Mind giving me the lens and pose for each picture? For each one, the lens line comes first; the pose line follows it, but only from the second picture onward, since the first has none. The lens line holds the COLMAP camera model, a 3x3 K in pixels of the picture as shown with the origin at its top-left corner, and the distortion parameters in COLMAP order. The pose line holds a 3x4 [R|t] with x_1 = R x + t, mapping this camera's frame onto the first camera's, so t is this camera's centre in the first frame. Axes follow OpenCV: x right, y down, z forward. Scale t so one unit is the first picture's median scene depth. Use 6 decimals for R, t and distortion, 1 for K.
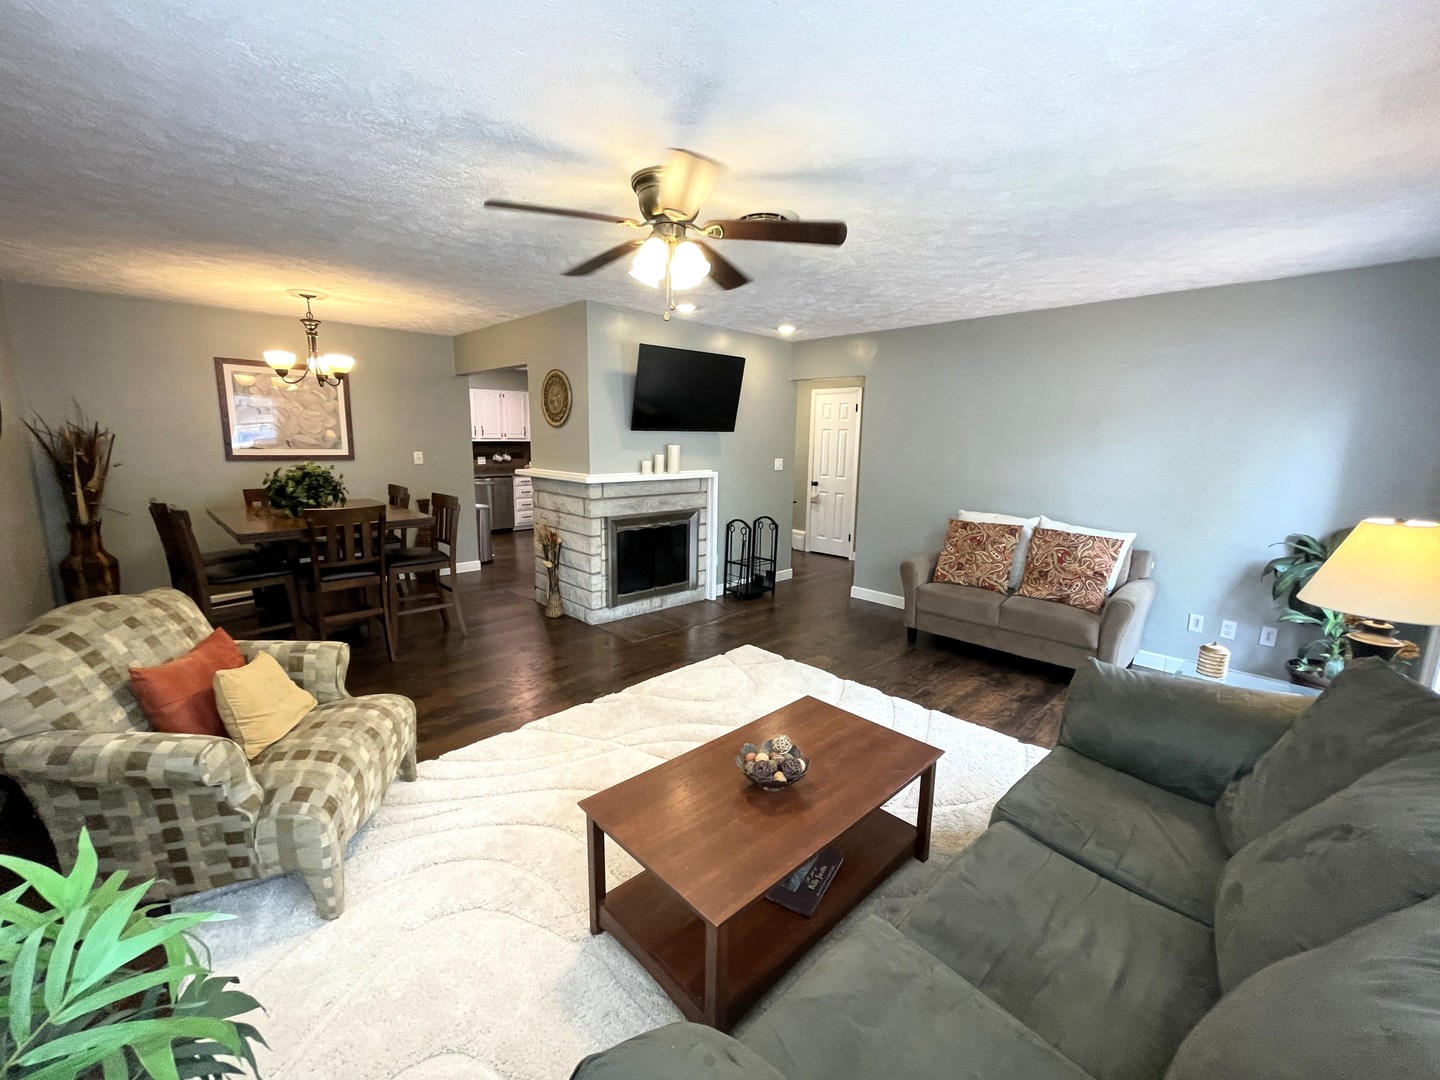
lens RADIAL K [[579.9, 0, 720.8], [0, 579.9, 538.5], [0, 0, 1]] dist [-0.002355, 0.000038]
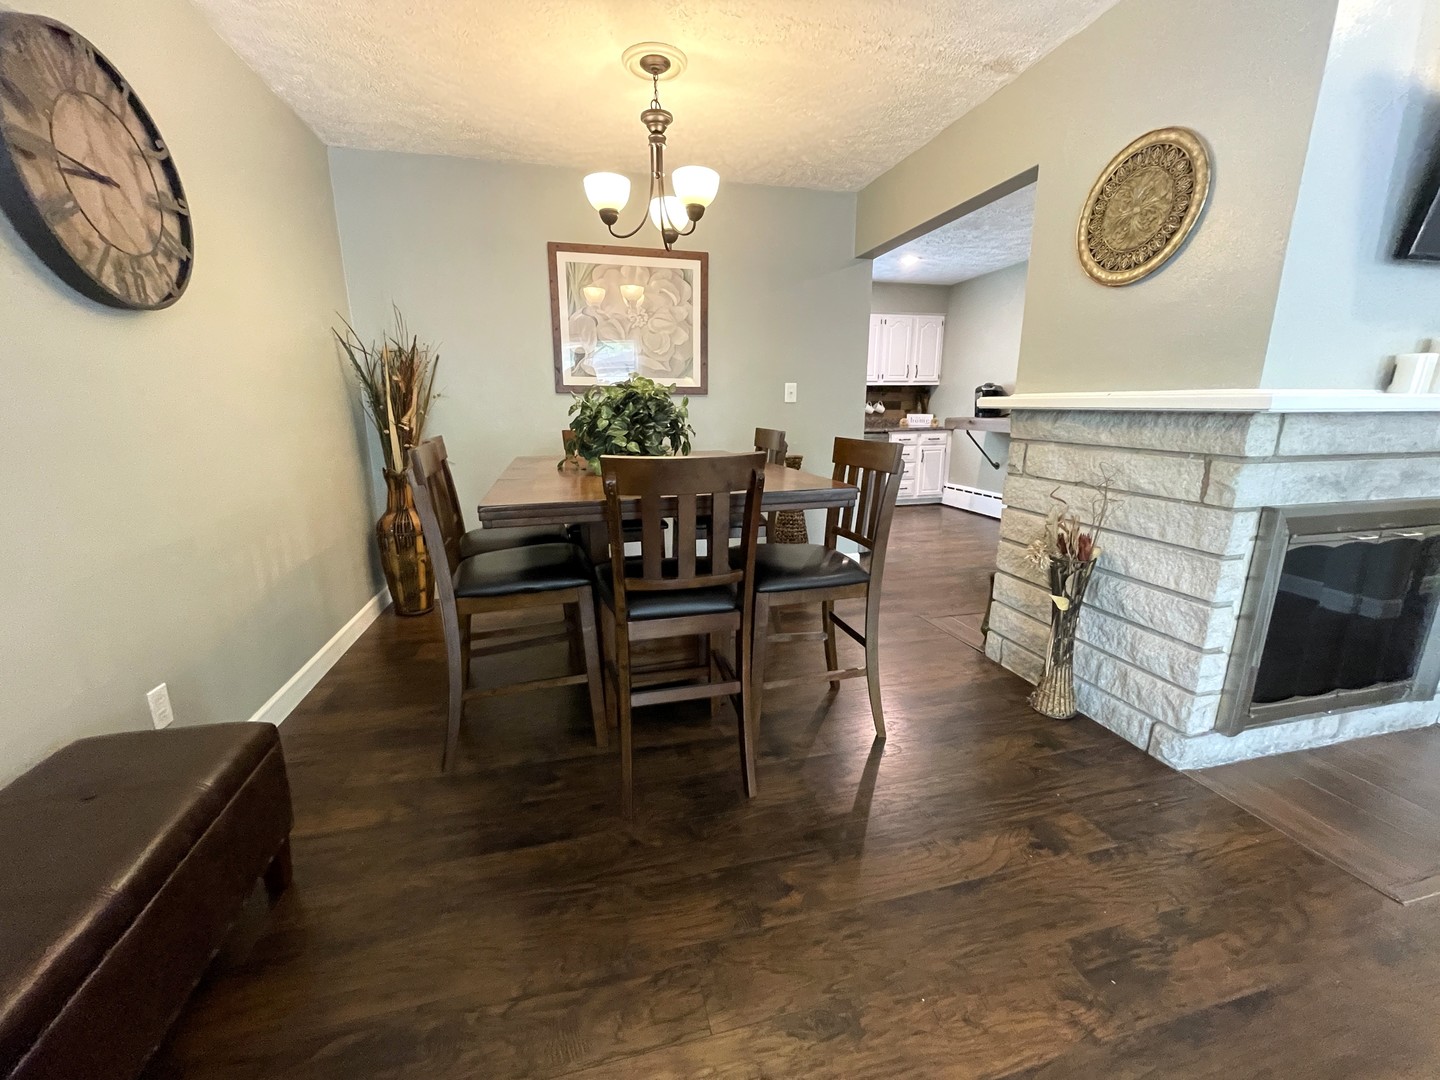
lens RADIAL K [[579.9, 0, 723.5], [0, 579.9, 542.3], [0, 0, 1]] dist [-0.002355, 0.000038]
pose [[0.862954, 0.095846, -0.496108, -0.308449], [-0.067837, 0.994932, 0.074218, -0.018224], [0.500708, -0.030393, 0.865083, 0.489730]]
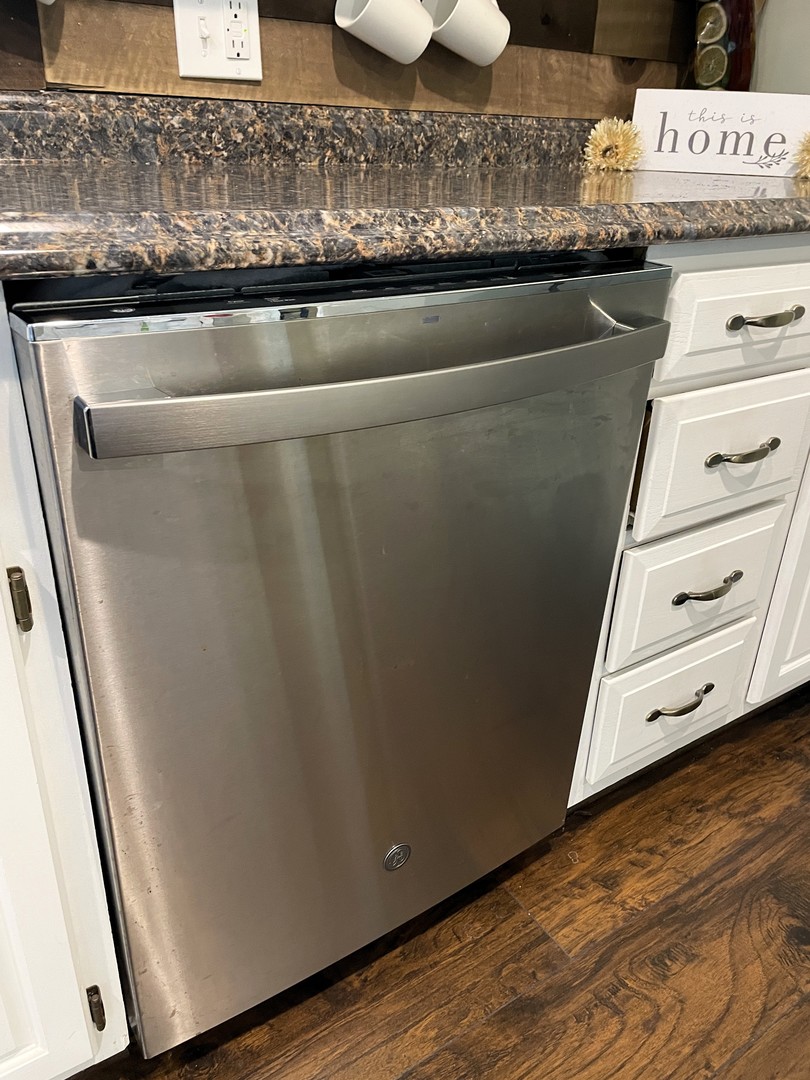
lens RADIAL K [[825.9, 0, 400.4], [0, 825.9, 540.5], [0, 0, 1]] dist [0.081808, -0.096112]
pose [[0.980963, 0.098870, -0.167140, -0.692753], [-0.050262, 0.960627, 0.273258, -0.188213], [0.187576, -0.259655, 0.947309, 1.679261]]
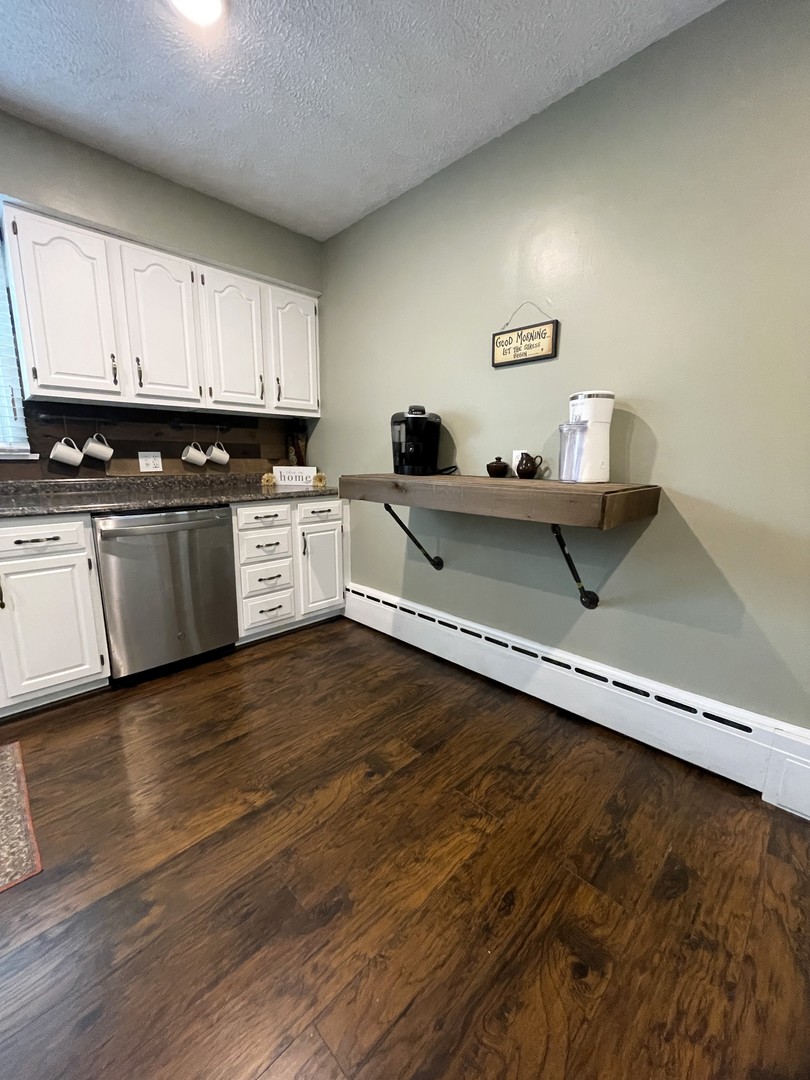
lens RADIAL K [[435.0, 0, 405.2], [0, 435.0, 537.2], [0, 0, 1]] dist [-0.002355, 0.000038]
pose [[0.999966, -0.008290, 0.000058, -0.477424], [0.008289, 0.999915, 0.010085, -0.167896], [-0.000141, -0.010084, 0.999949, 1.384342]]
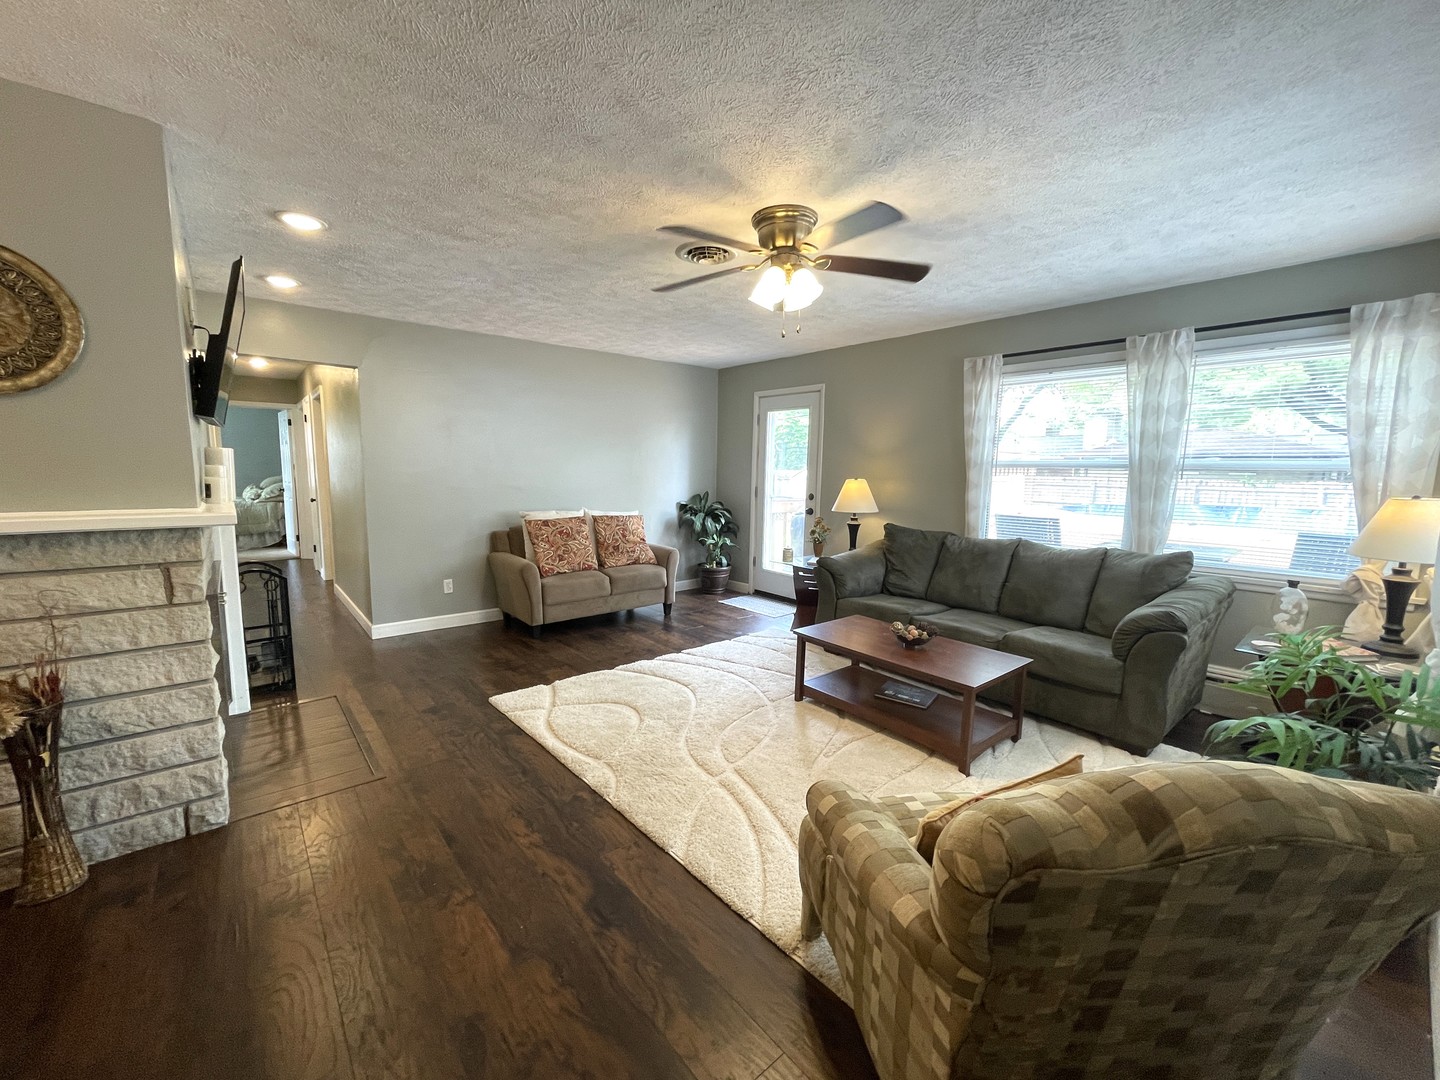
lens RADIAL K [[579.9, 0, 719.1], [0, 579.9, 540.1], [0, 0, 1]] dist [-0.002355, 0.000038]
pose [[0.071720, -0.141192, 0.987381, -0.621819], [0.153712, 0.979669, 0.128924, -0.076870], [-0.985509, 0.142526, 0.091965, 0.521689]]
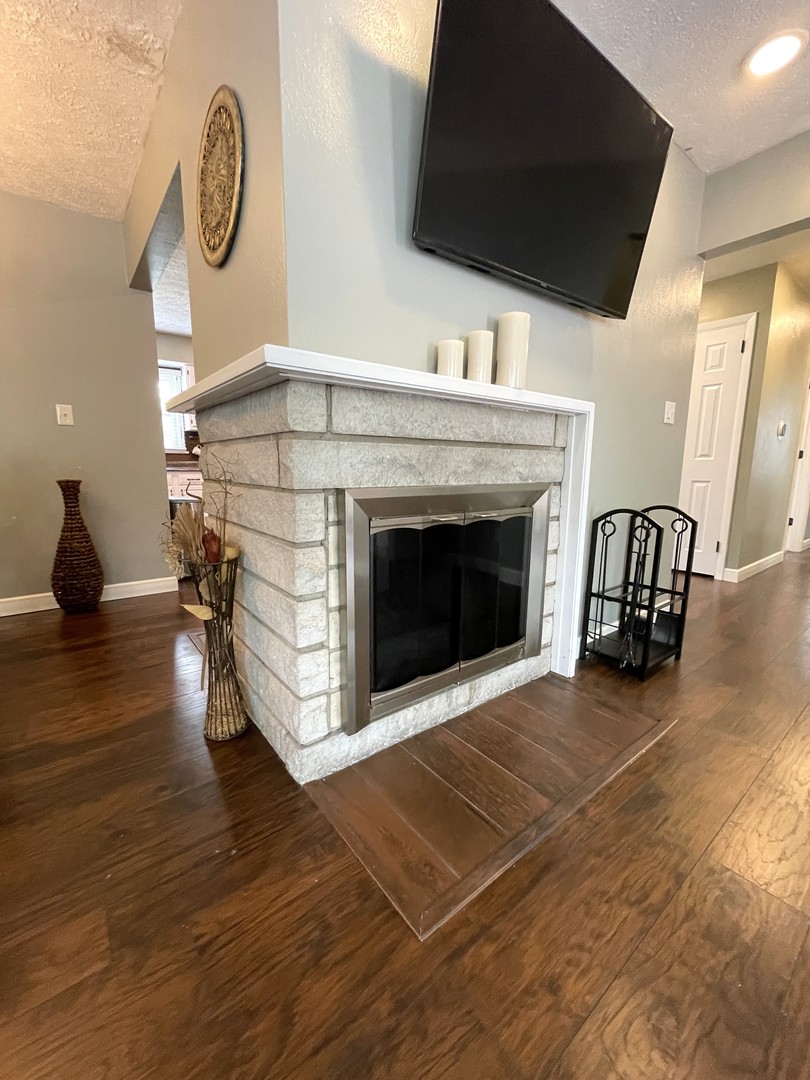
lens RADIAL K [[435.0, 0, 402.6], [0, 435.0, 541.0], [0, 0, 1]] dist [-0.002355, 0.000038]
pose [[0.992958, 0.008537, -0.118159, -0.126033], [-0.008954, 0.999955, -0.002997, -0.005097], [0.118128, 0.004034, 0.992990, 0.726919]]
